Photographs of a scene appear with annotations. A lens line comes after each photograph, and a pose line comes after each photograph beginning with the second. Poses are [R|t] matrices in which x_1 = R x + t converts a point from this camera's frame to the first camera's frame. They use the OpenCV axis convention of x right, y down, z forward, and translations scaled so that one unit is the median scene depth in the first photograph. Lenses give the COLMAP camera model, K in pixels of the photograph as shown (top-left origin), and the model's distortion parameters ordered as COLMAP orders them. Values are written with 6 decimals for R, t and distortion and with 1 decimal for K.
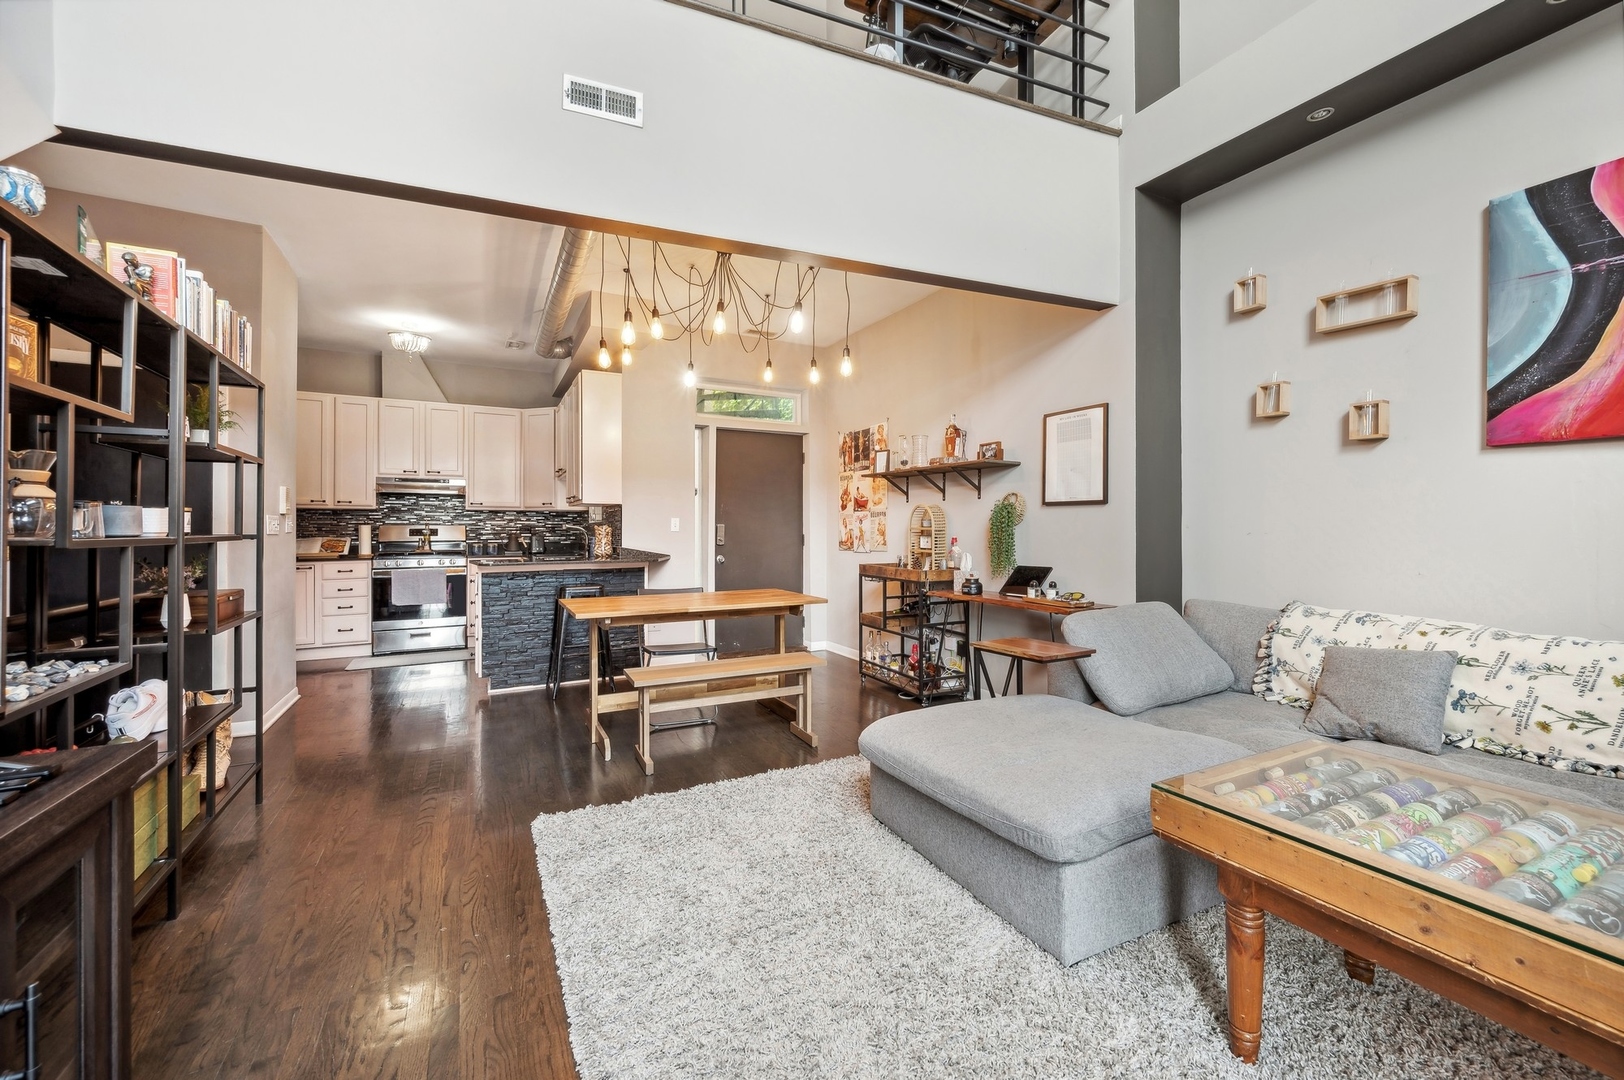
lens RADIAL K [[645.2, 0, 819.7], [0, 645.2, 529.6], [0, 0, 1]] dist [-0.008717, 0.000211]
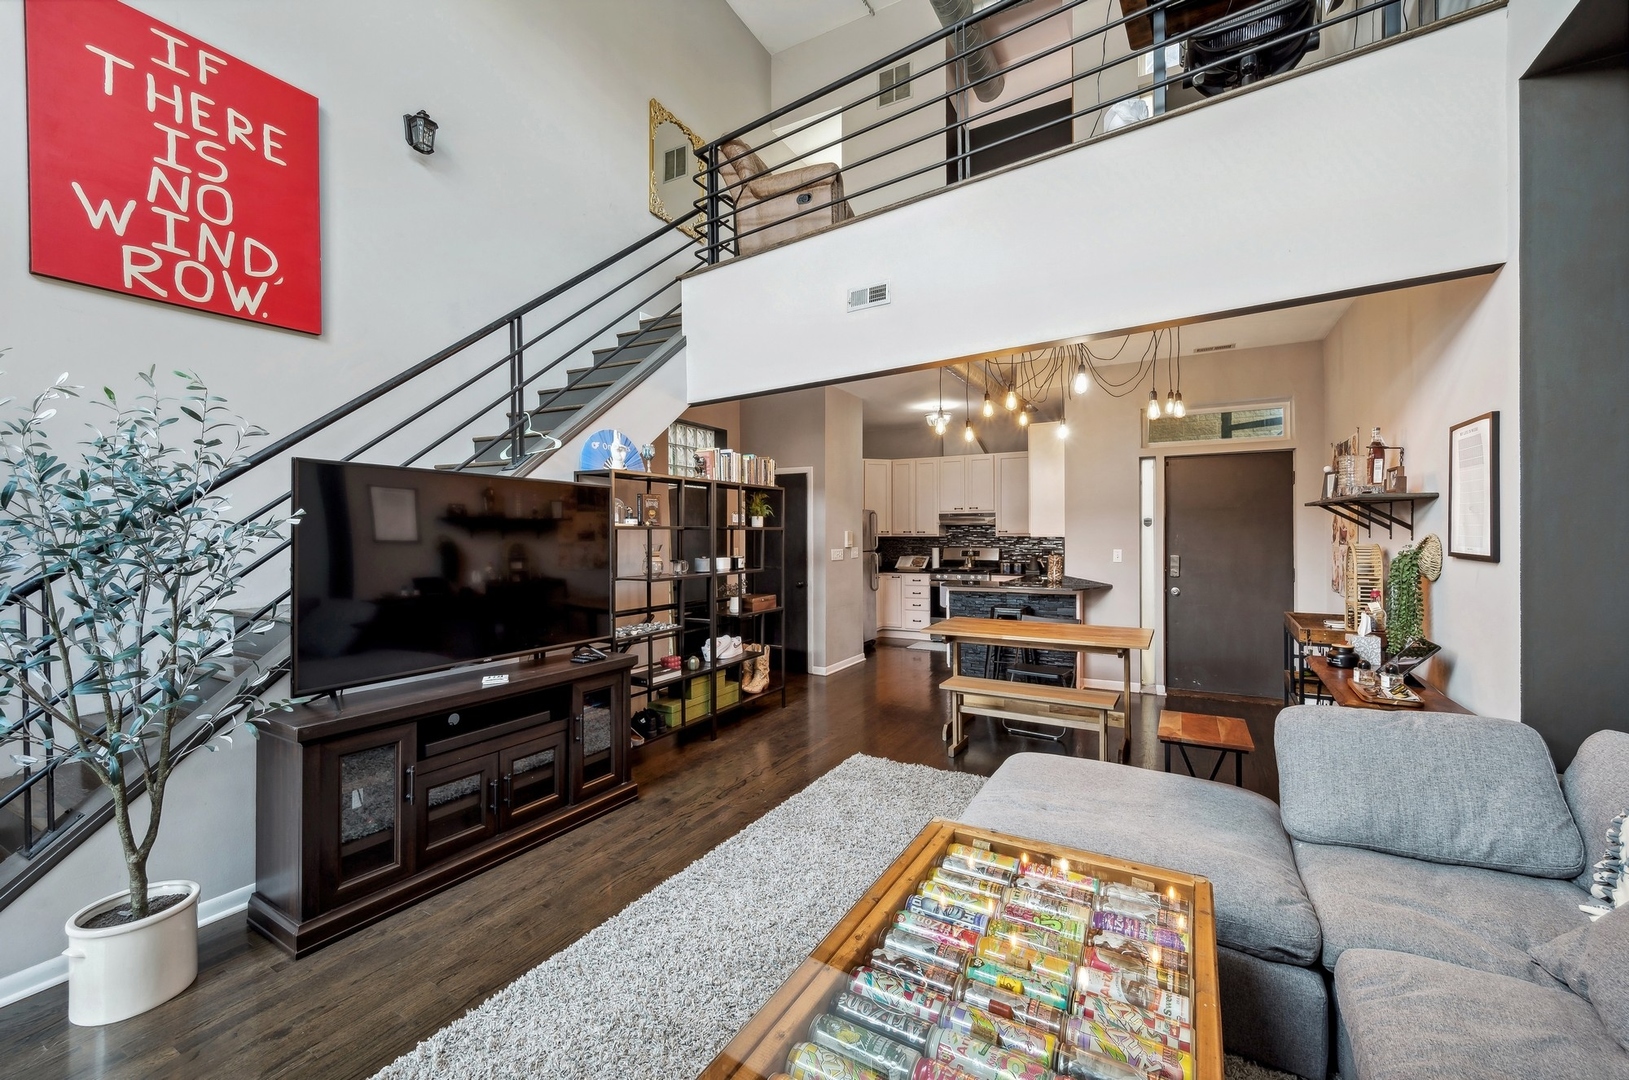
lens RADIAL K [[647.2, 0, 819.3], [0, 647.2, 532.0], [0, 0, 1]] dist [-0.008717, 0.000211]
pose [[0.530673, -0.001404, -0.847575, 0.382371], [0.000880, 0.999999, -0.001105, -0.043146], [0.847576, -0.000159, 0.530674, 0.034031]]
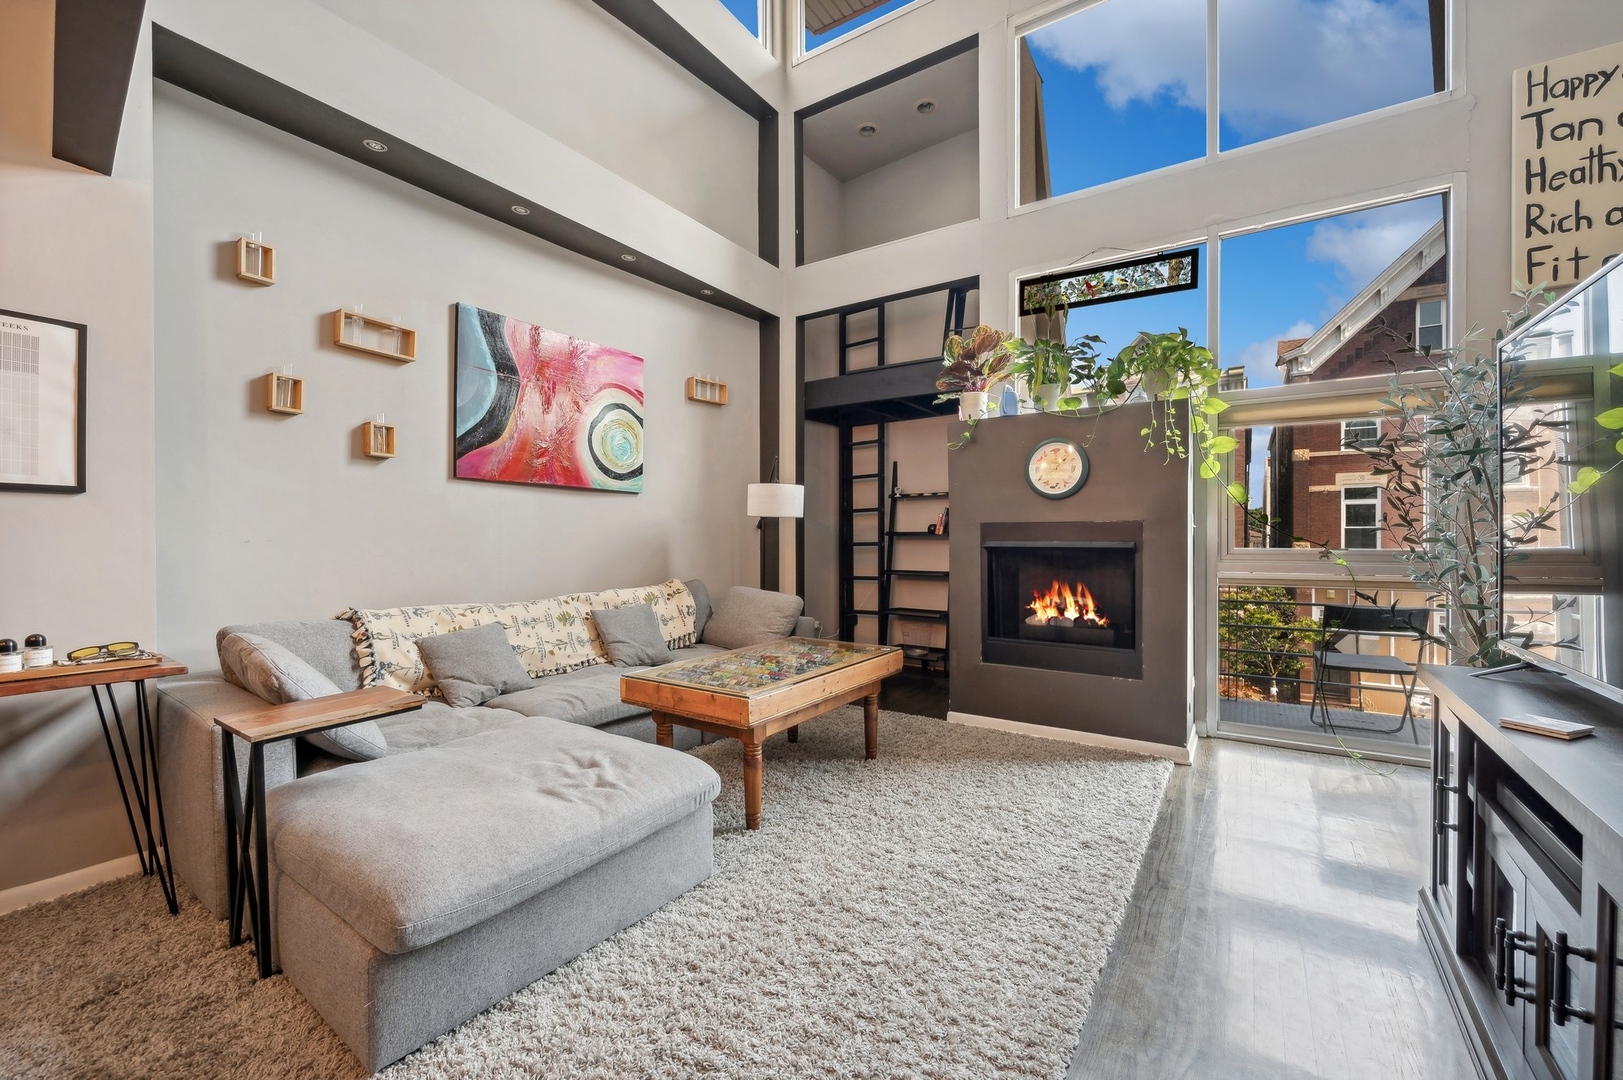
lens RADIAL K [[644.8, 0, 816.0], [0, 644.8, 542.4], [0, 0, 1]] dist [-0.008717, 0.000211]
pose [[-0.468479, -0.002001, 0.883472, -0.239502], [0.005446, 0.999972, 0.005153, 0.003824], [-0.883458, 0.007225, -0.468455, 0.406595]]
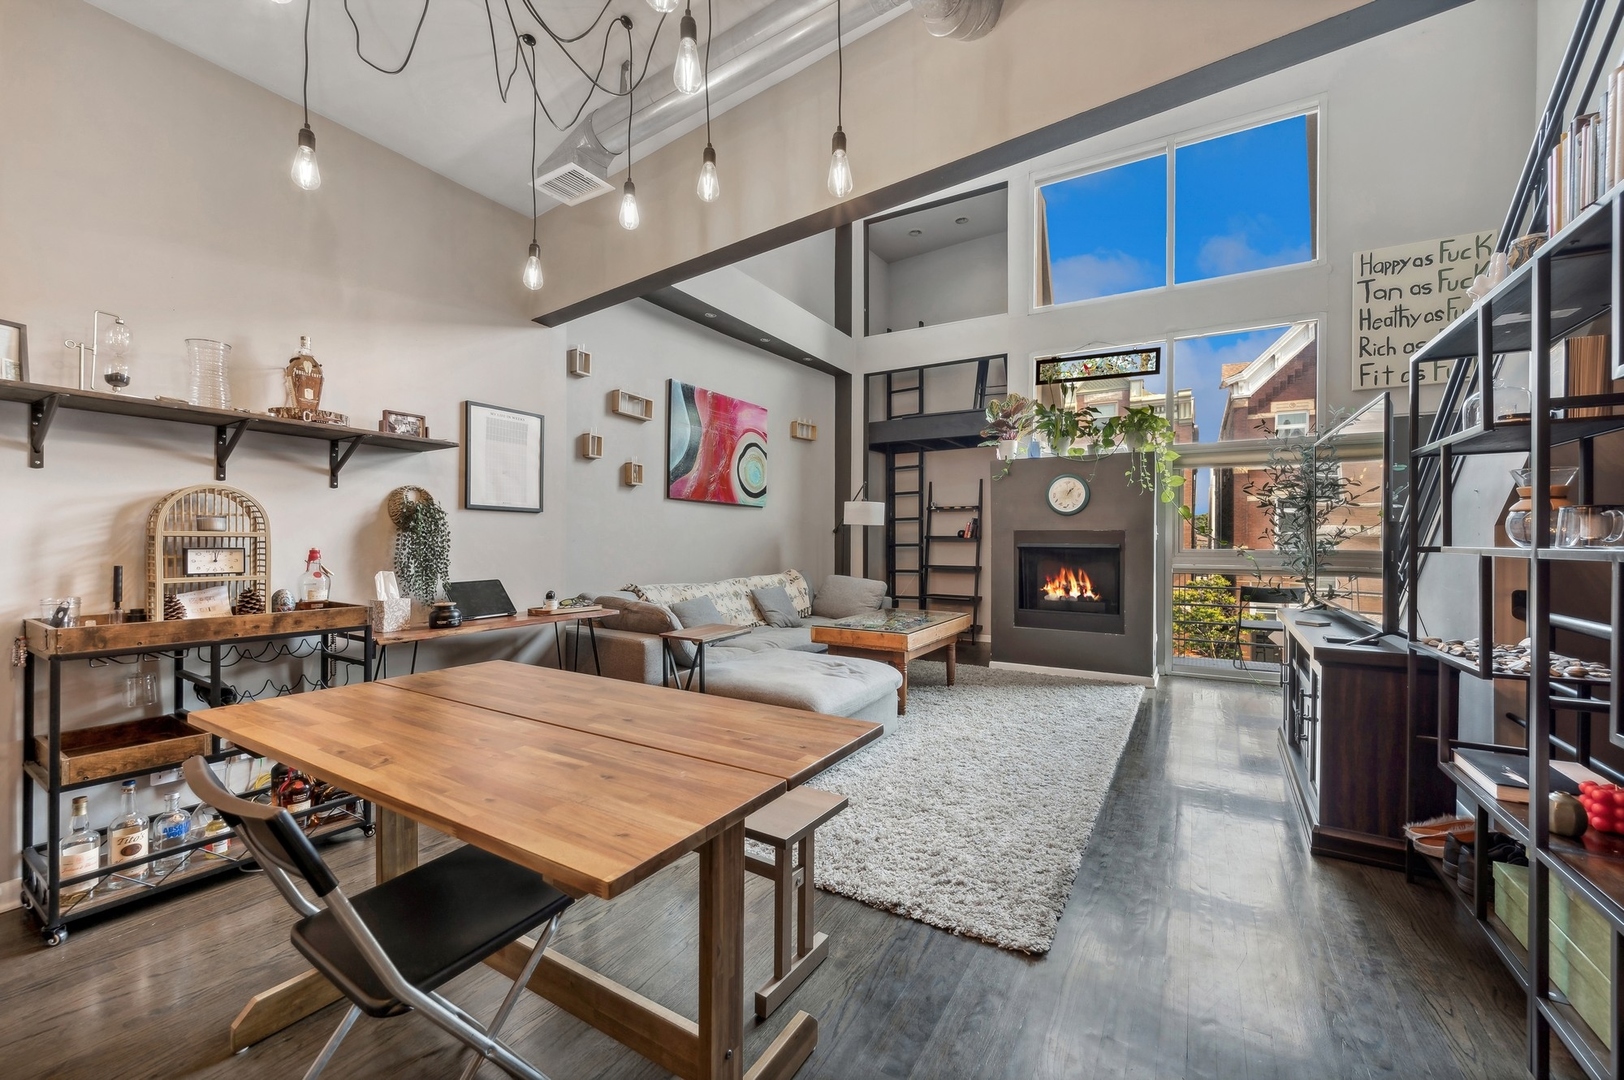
lens RADIAL K [[645.2, 0, 805.0], [0, 645.2, 542.2], [0, 0, 1]] dist [-0.008717, 0.000211]
pose [[-0.508751, -0.001653, 0.860912, -0.406382], [0.000242, 0.999998, 0.002063, 0.003536], [-0.860913, 0.001258, -0.508750, 0.708824]]
